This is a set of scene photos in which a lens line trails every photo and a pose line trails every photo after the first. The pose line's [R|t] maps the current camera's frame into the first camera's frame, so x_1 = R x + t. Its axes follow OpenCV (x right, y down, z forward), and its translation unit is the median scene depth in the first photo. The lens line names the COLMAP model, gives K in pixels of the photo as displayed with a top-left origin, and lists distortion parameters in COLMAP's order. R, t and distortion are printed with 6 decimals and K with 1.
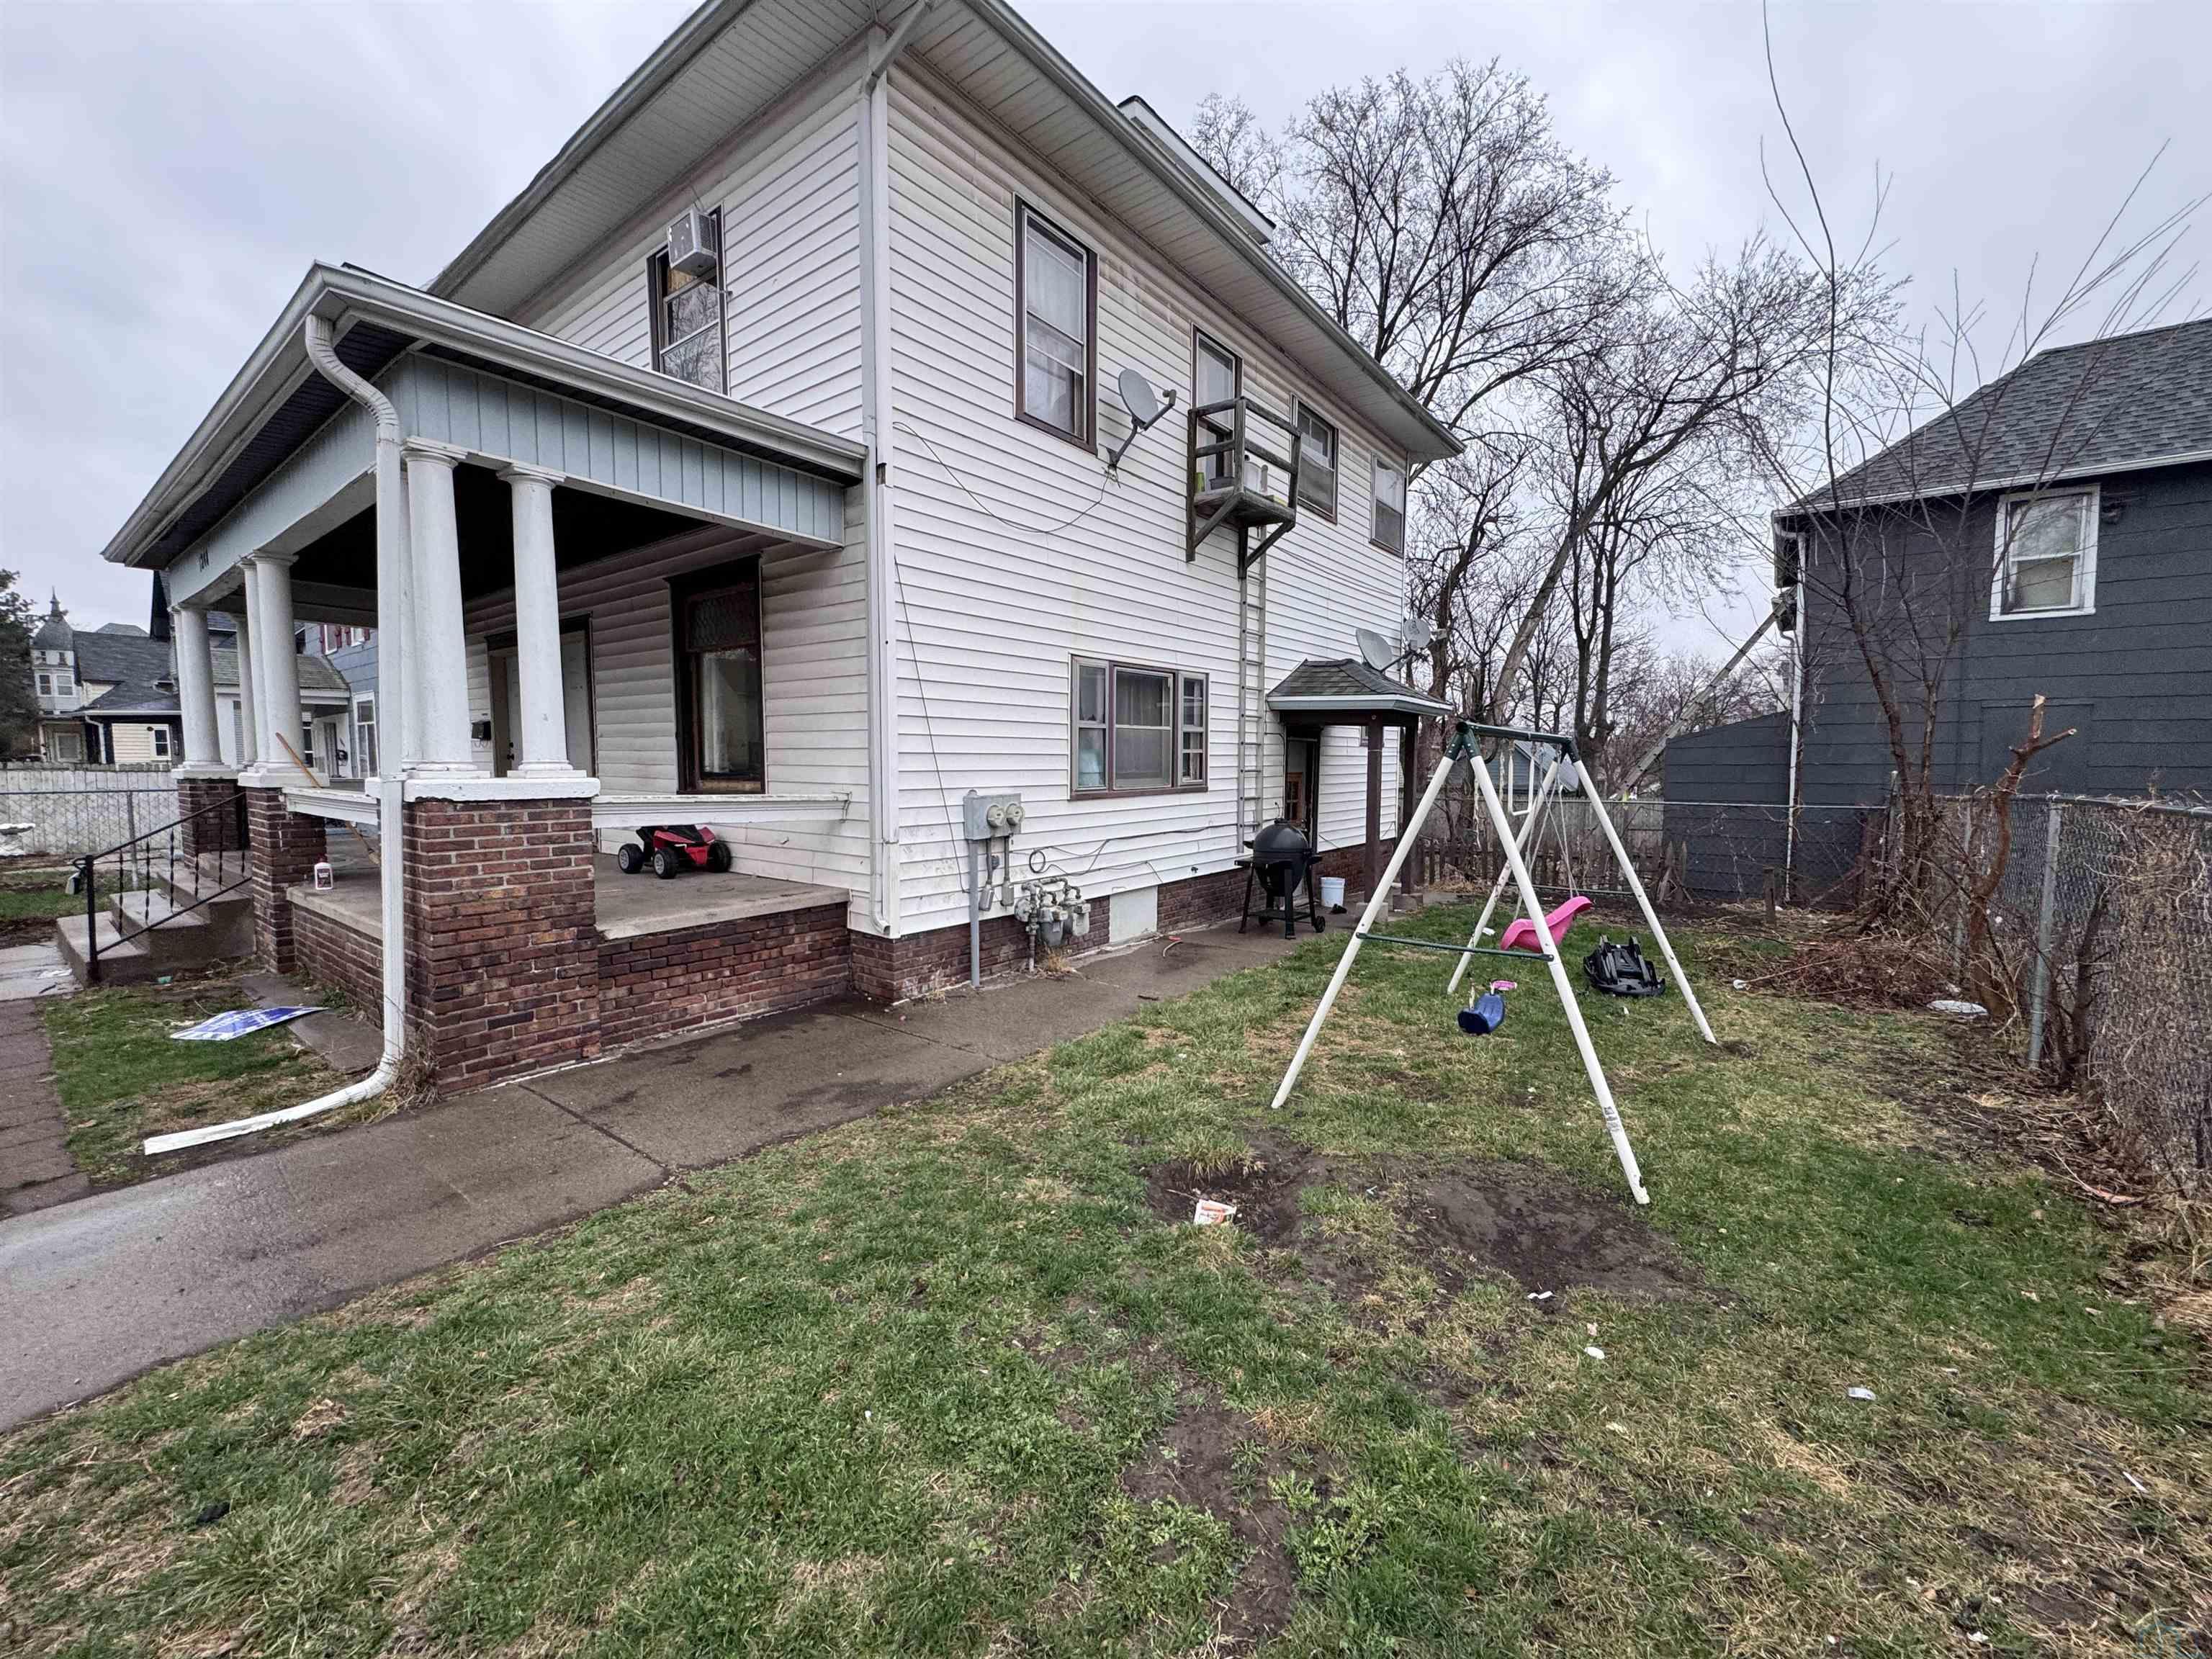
lens RADIAL K [[887.6, 0, 1106.0], [0, 887.6, 829.5], [0, 0, 1]] dist [-0.000504, 0.000095]
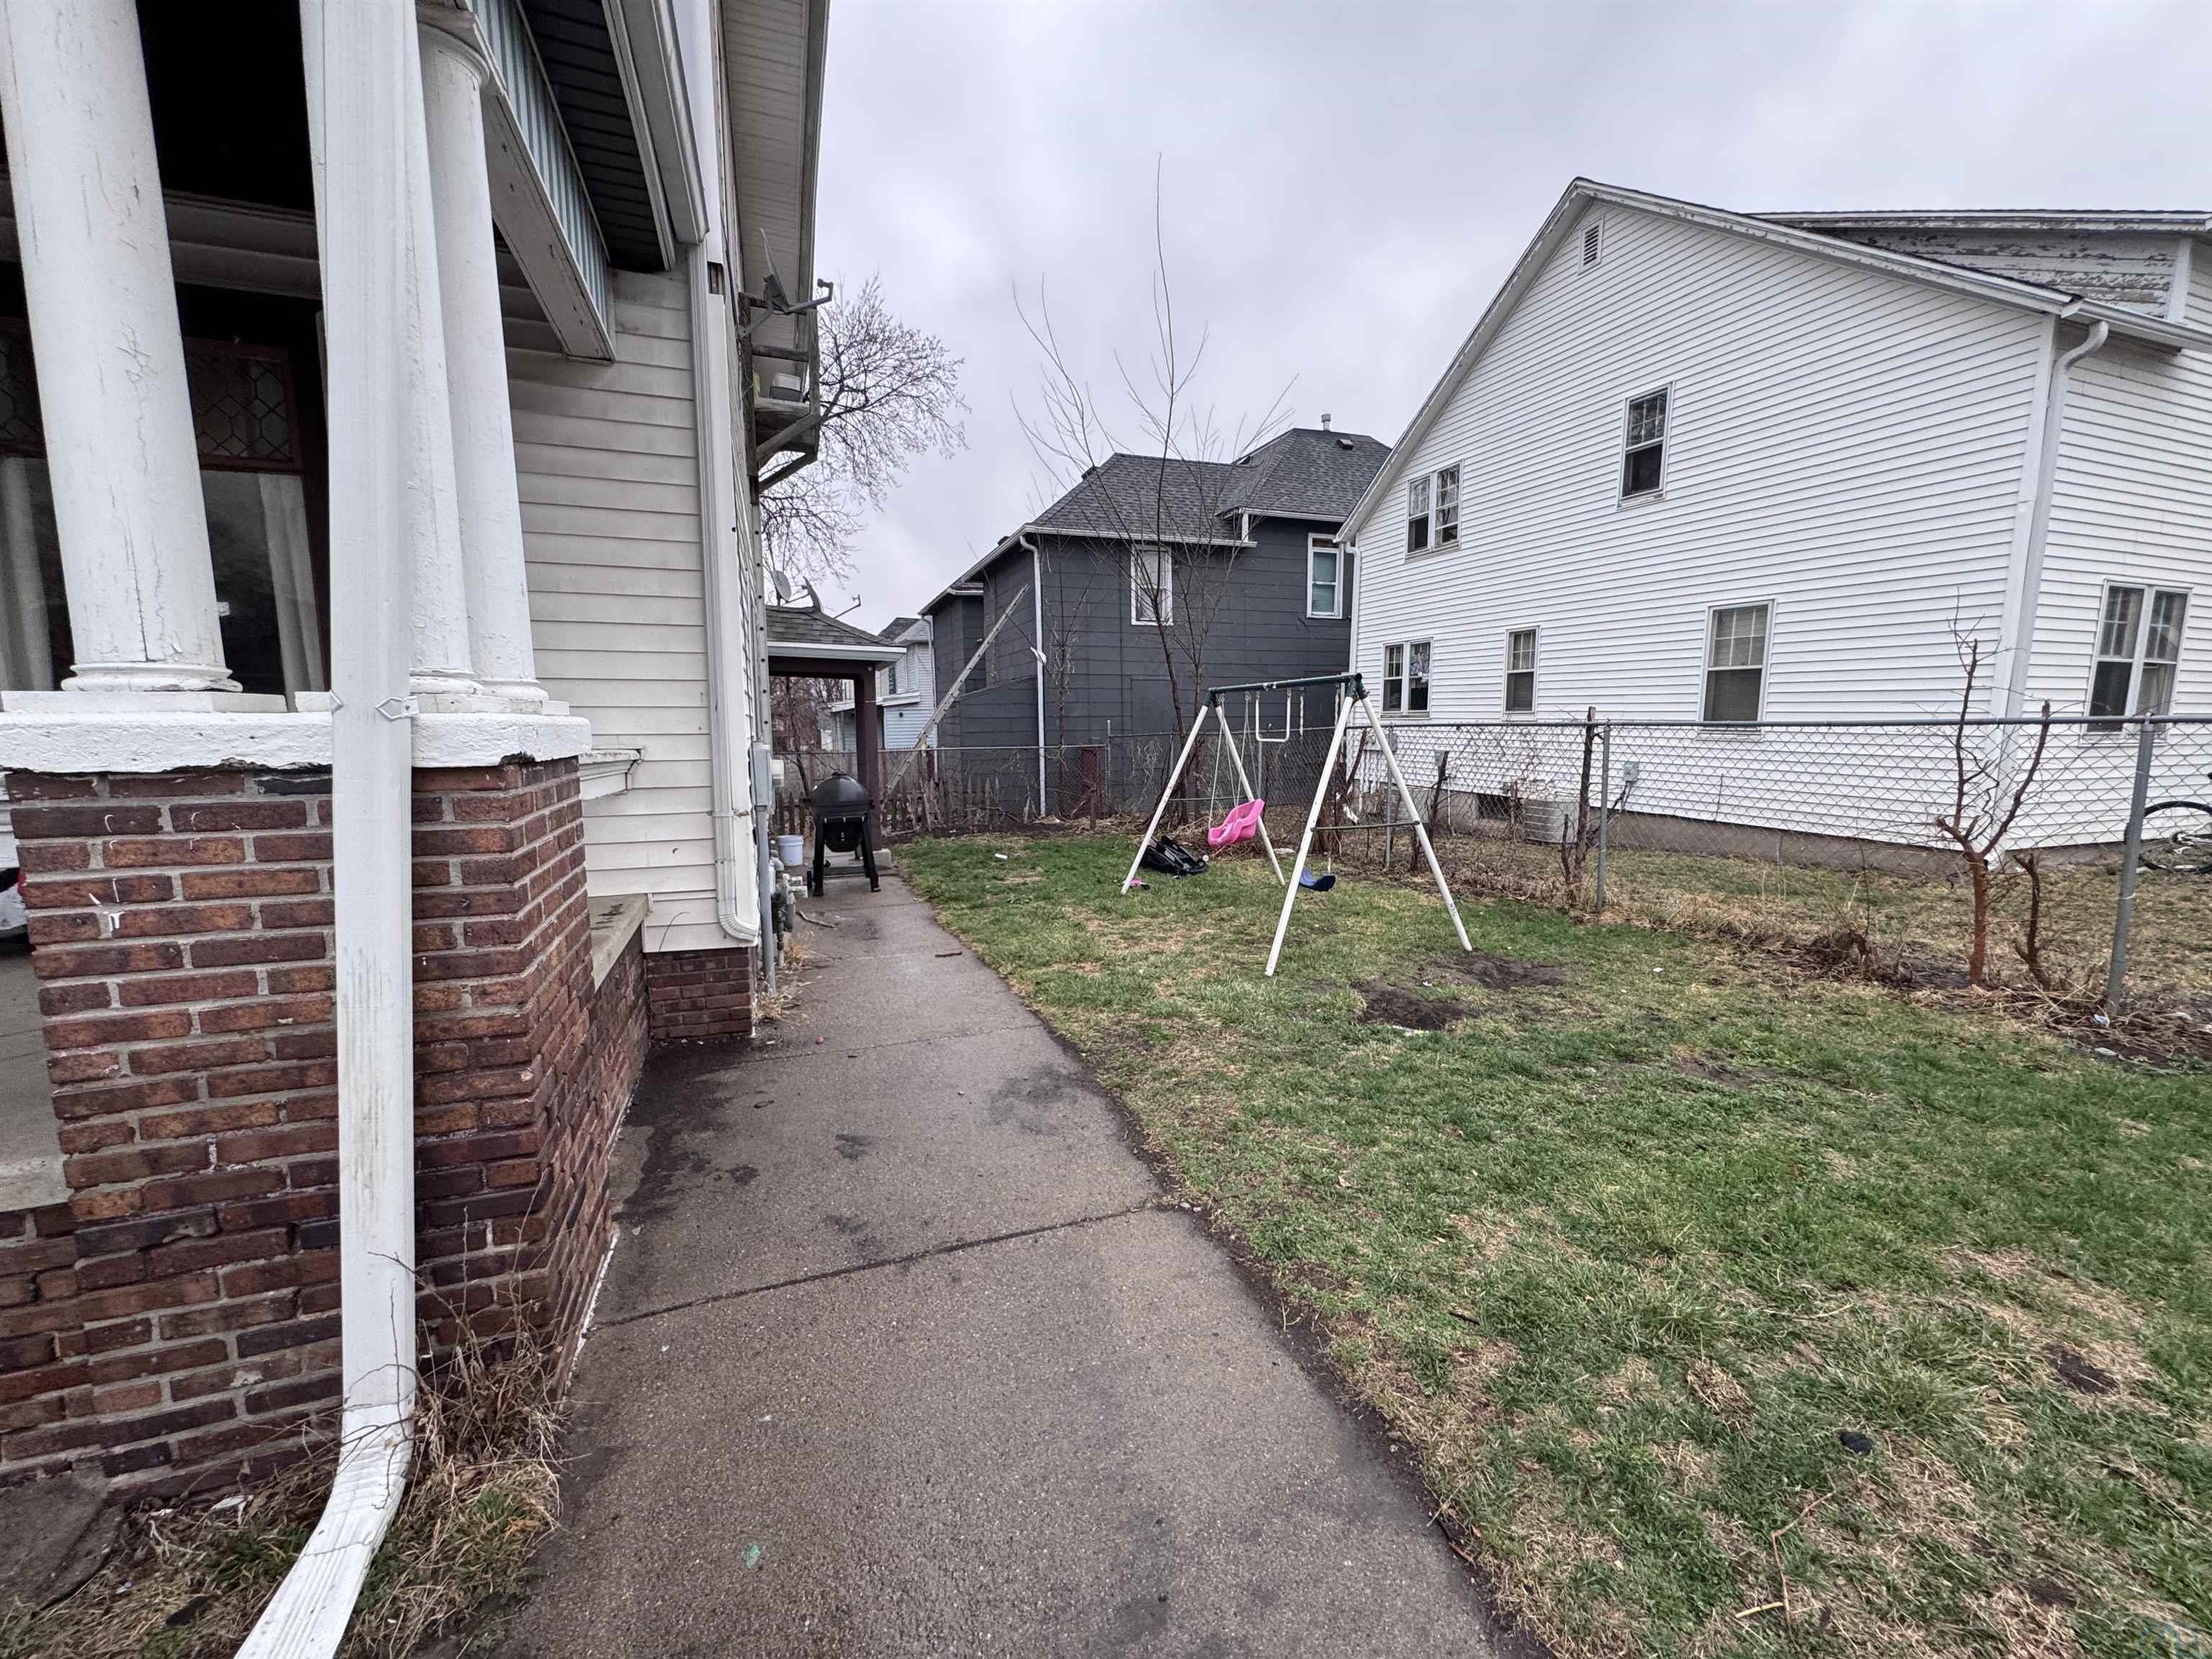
lens RADIAL K [[887.6, 0, 1106.0], [0, 887.6, 829.5], [0, 0, 1]] dist [-0.000504, 0.000095]
pose [[0.526468, -0.108164, 0.843286, -0.791405], [0.072677, 0.993969, 0.082119, -0.011974], [-0.847083, 0.018055, 0.531154, 0.422882]]
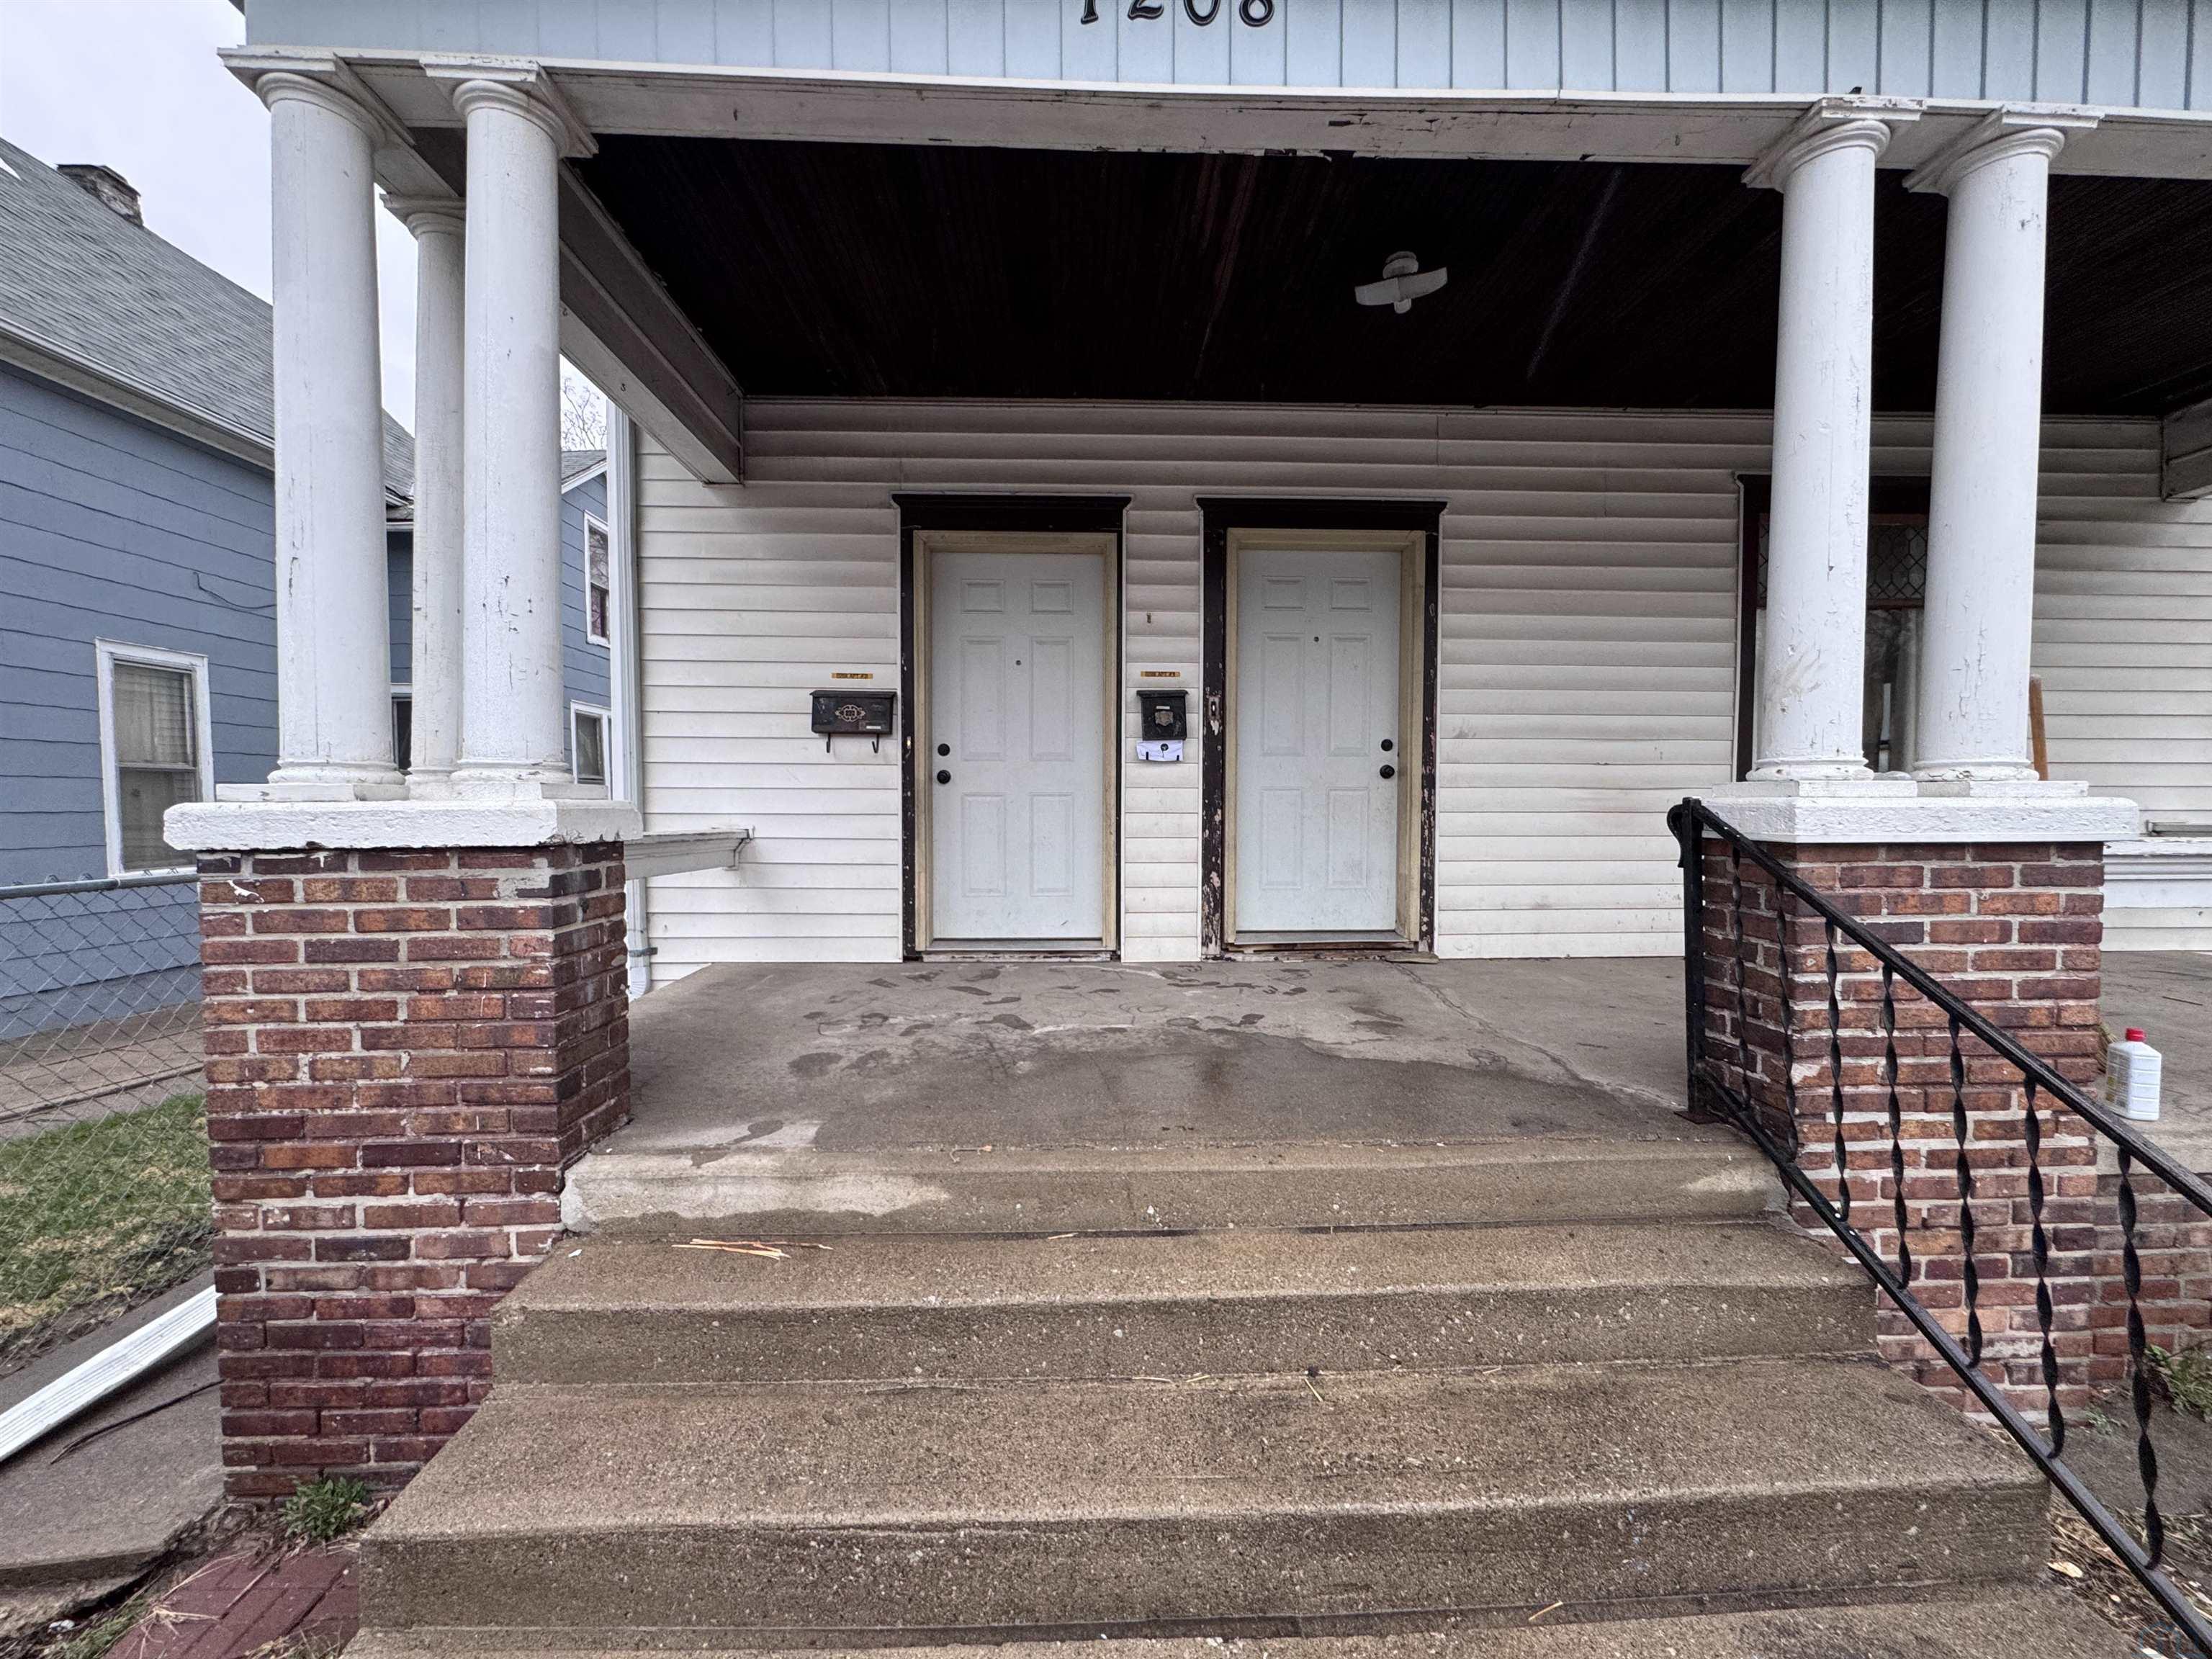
lens RADIAL K [[887.6, 0, 1106.0], [0, 887.6, 829.5], [0, 0, 1]] dist [-0.000504, 0.000095]
pose [[0.762685, -0.024087, 0.646321, -1.726928], [0.055615, 0.998047, -0.028433, -0.075939], [-0.644374, 0.057631, 0.762536, 1.190236]]
